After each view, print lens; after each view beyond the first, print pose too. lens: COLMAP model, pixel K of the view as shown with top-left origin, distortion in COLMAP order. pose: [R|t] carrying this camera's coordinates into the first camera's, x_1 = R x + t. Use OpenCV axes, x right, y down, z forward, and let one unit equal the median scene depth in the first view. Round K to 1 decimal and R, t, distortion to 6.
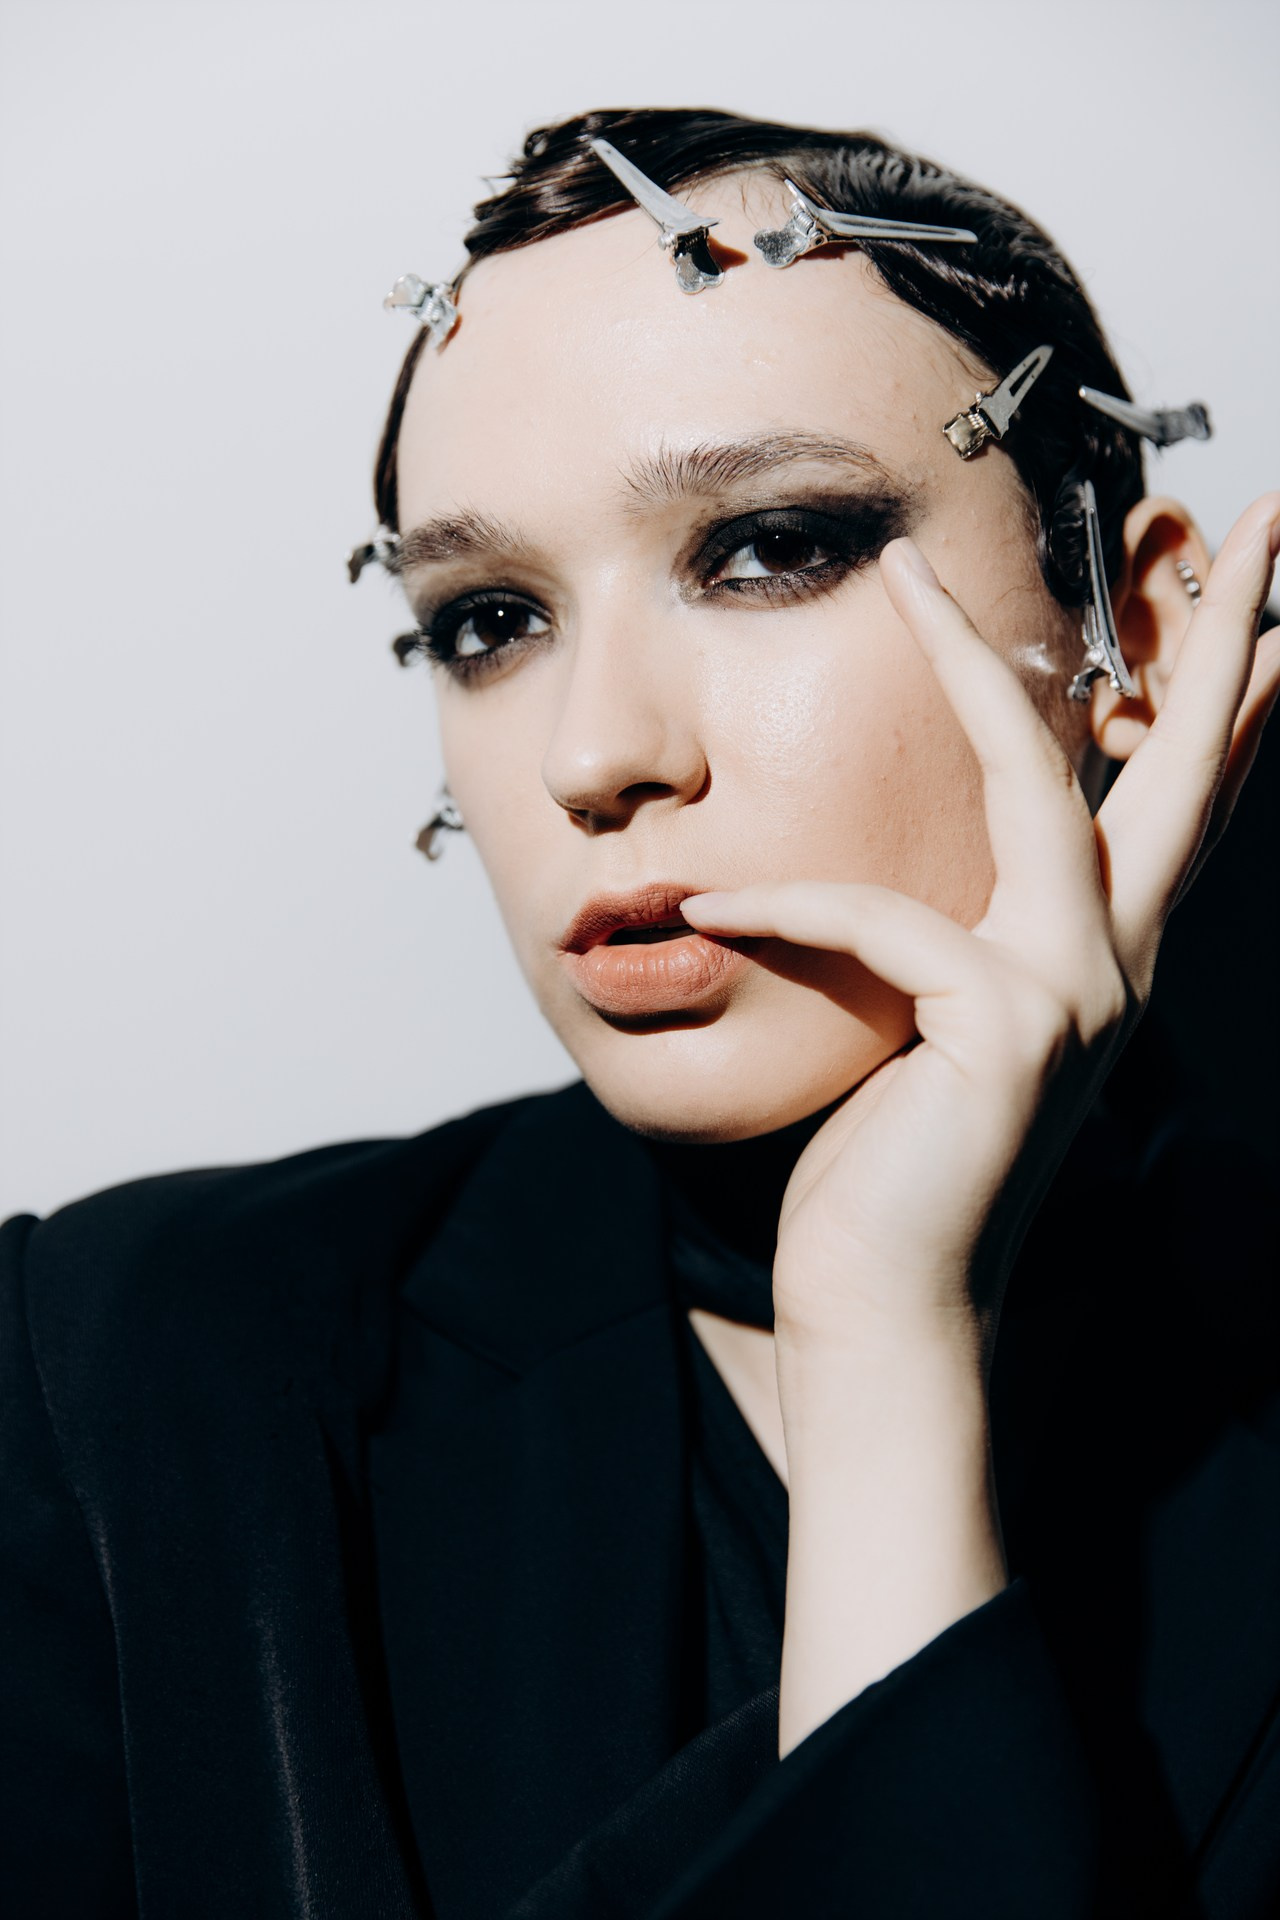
lens RADIAL K [[3363.9, 0, 640.0], [0, 3363.9, 960.0], [0, 0, 1]] dist [0.016853, -0.058901]
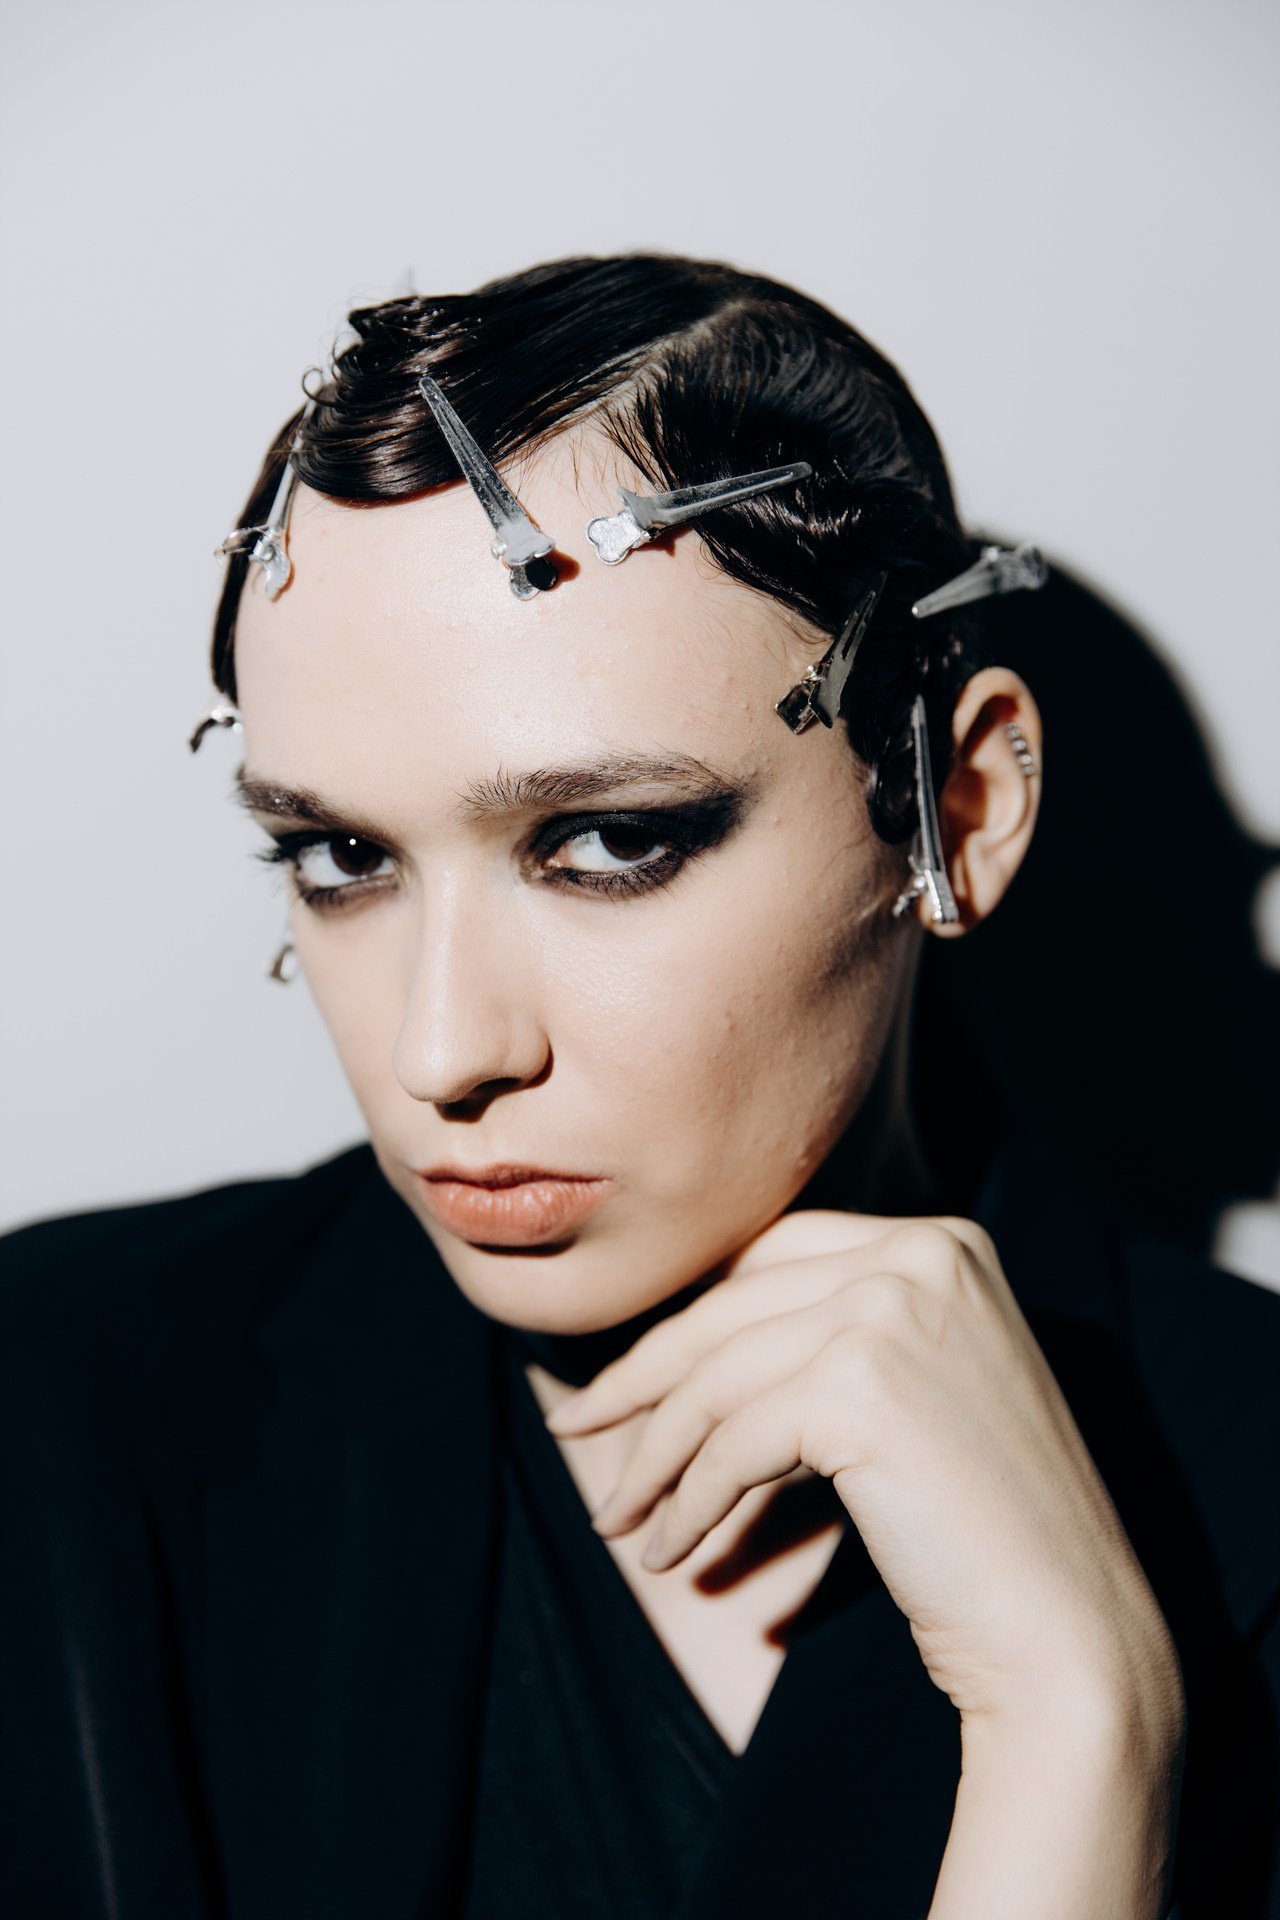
lens RADIAL K [[3363.9, 0, 640.0], [0, 3363.9, 960.0], [0, 0, 1]] dist [0.016853, -0.058901]
pose [[0.998616, -0.026254, 0.045561, 0.000780], [0.009246, 0.940615, 0.339351, -0.430909], [-0.051765, -0.338460, 0.939556, 0.021106]]
